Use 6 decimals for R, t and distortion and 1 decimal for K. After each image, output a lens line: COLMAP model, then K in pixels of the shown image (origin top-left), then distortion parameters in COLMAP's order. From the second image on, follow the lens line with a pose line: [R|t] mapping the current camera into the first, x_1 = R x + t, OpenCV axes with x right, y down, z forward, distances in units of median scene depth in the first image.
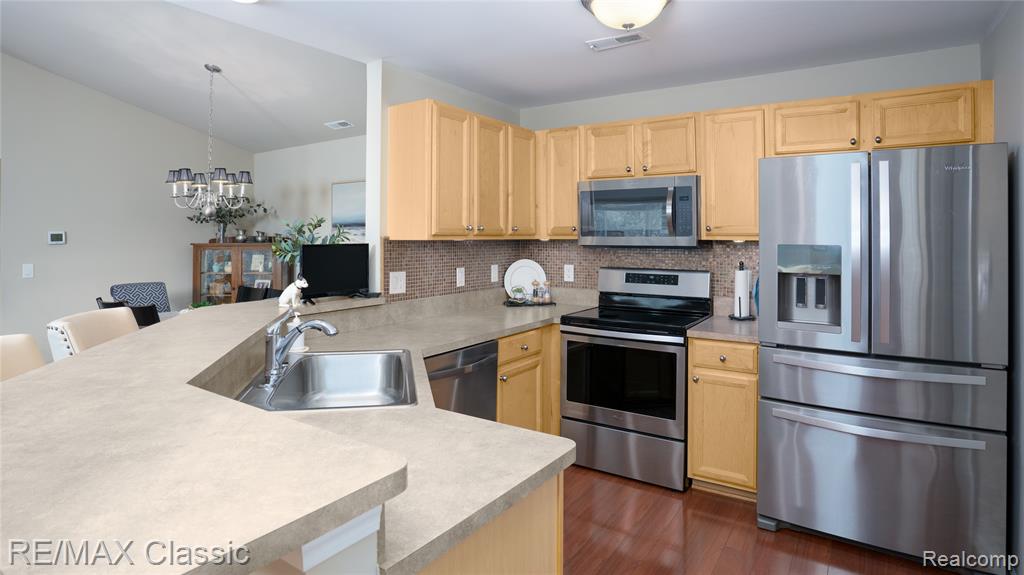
lens RADIAL K [[527.9, 0, 510.1], [0, 527.9, 239.9], [0, 0, 1]] dist [-0.020055, 0.002452]
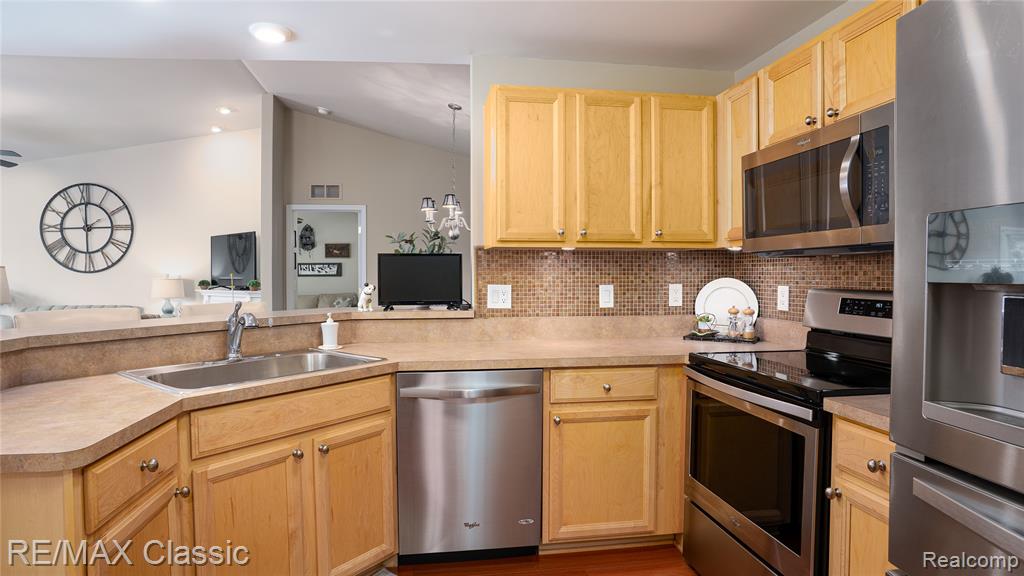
lens RADIAL K [[527.9, 0, 506.0], [0, 527.9, 288.0], [0, 0, 1]] dist [-0.020055, 0.002452]
pose [[0.688746, 0.016805, -0.724808, 0.419427], [0.001563, 0.999695, 0.024664, 0.039667], [0.725001, -0.018120, 0.688510, 0.343042]]
